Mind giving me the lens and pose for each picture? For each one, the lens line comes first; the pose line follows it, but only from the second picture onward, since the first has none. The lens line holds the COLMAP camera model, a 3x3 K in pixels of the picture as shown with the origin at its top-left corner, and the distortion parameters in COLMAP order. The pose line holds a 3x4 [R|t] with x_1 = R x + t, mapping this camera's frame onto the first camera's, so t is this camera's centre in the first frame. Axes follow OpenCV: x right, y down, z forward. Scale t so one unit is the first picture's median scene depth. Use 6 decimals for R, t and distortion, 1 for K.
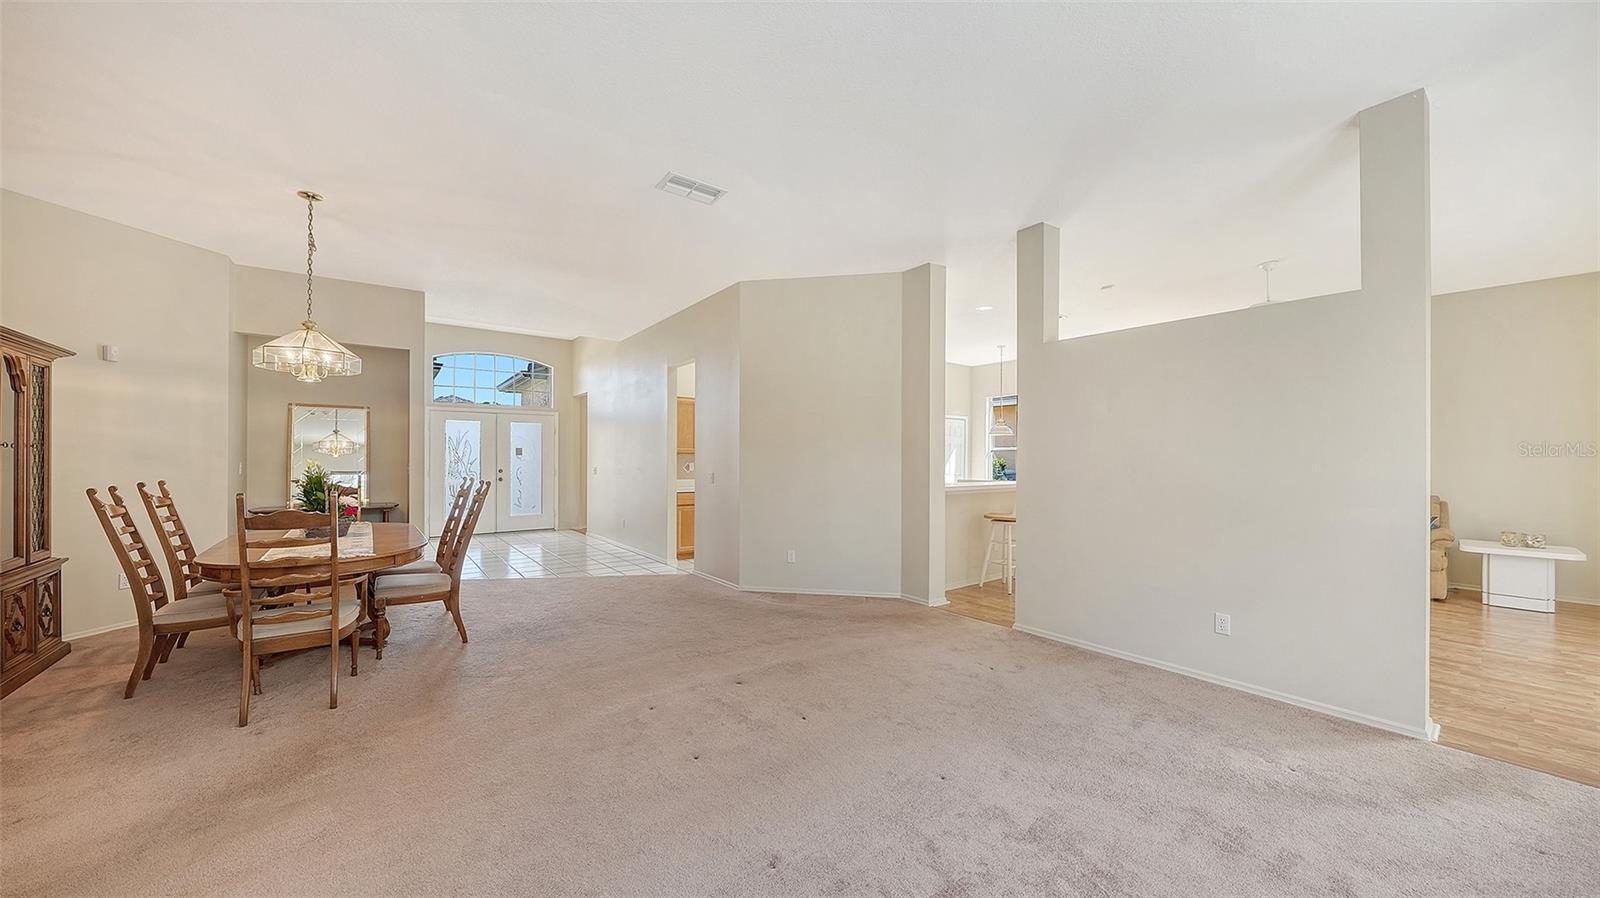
lens RADIAL K [[559.0, 0, 786.4], [0, 559.0, 455.2], [0, 0, 1]] dist [-0.009521, -0.000068]
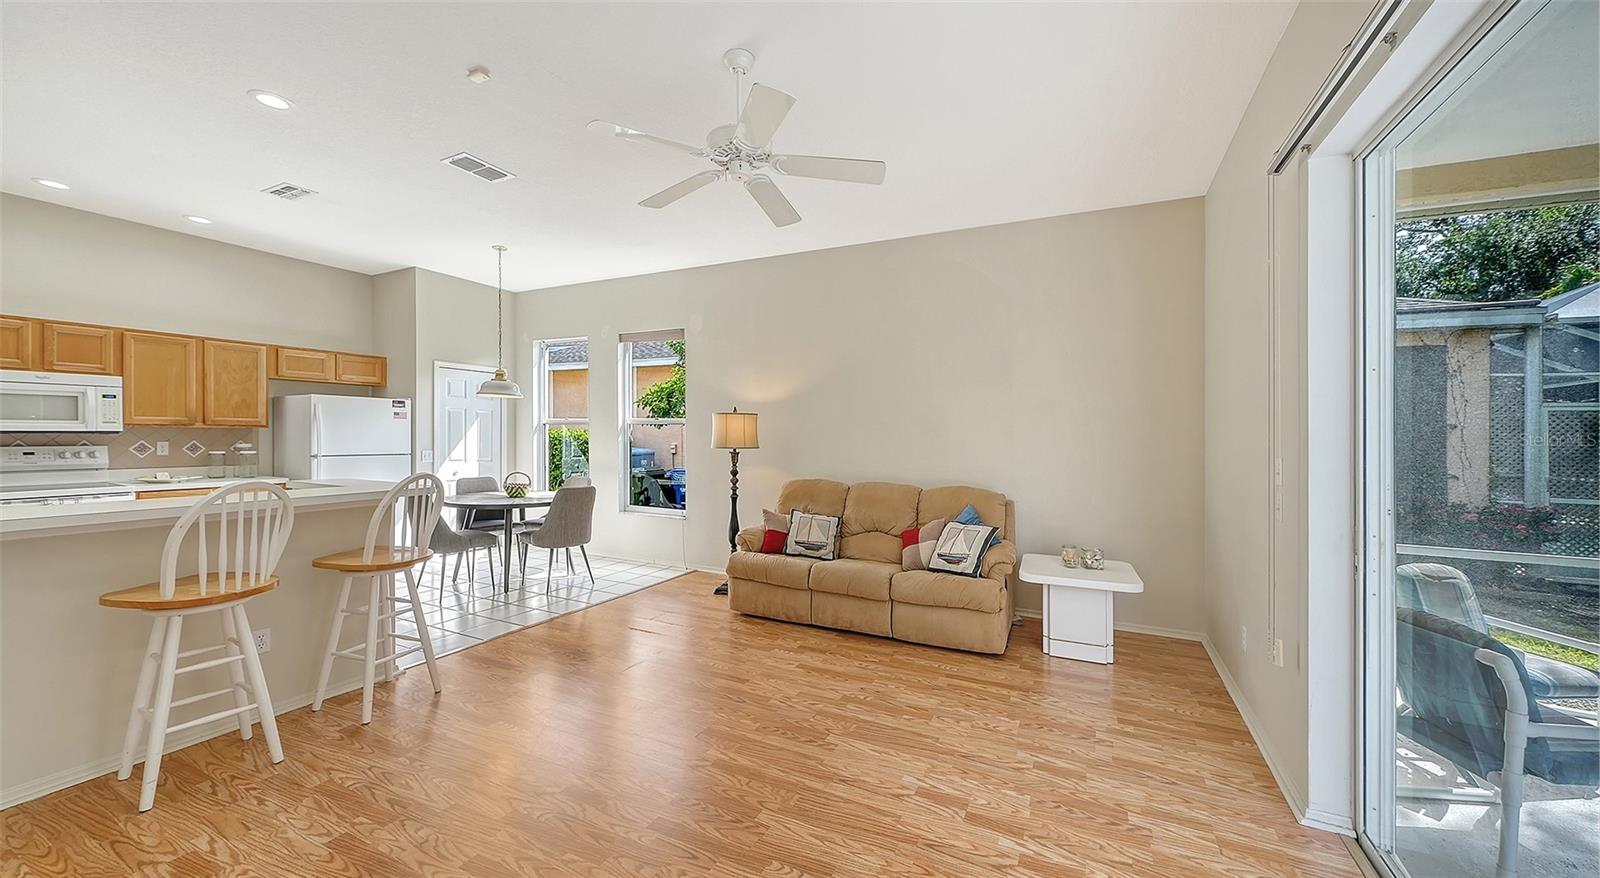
lens RADIAL K [[576.4, 0, 808.2], [0, 576.4, 422.8], [0, 0, 1]] dist [-0.002706, -0.000418]
pose [[0.885692, 0.016878, 0.463967, 0.792665], [-0.011442, 0.999829, -0.014530, -0.010725], [-0.464132, 0.007560, 0.885734, 0.588458]]
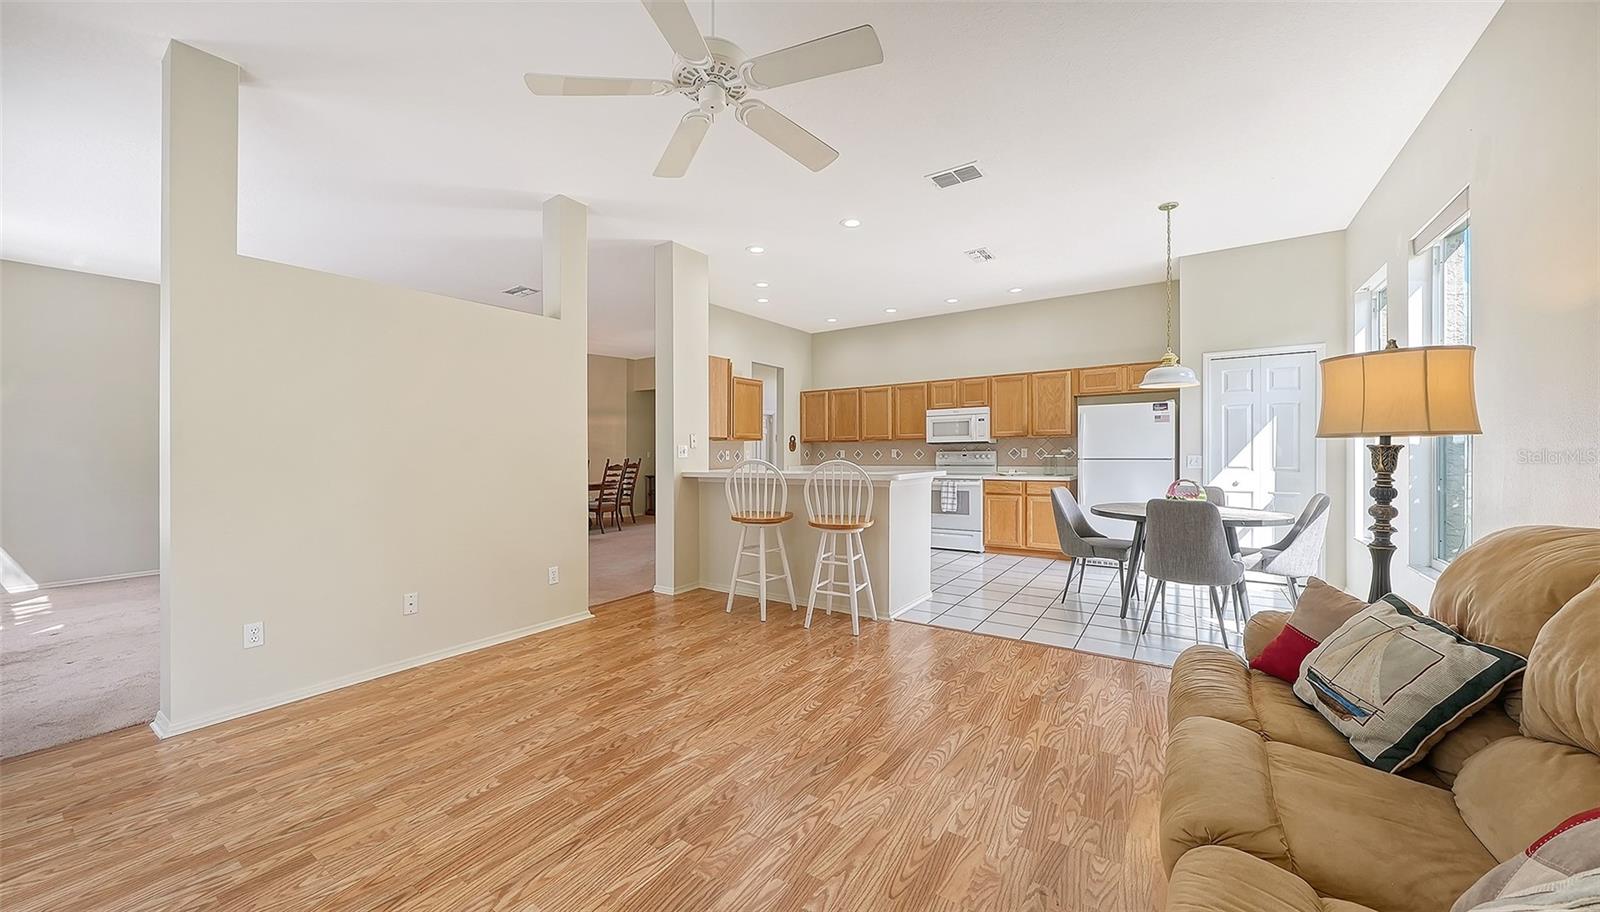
lens RADIAL K [[558.4, 0, 804.8], [0, 558.4, 448.9], [0, 0, 1]] dist [-0.006246, -0.001828]
pose [[0.336075, -0.014387, -0.941725, 1.533653], [0.013095, 0.999858, -0.010602, 0.038110], [0.941744, -0.008769, 0.336215, 1.088173]]
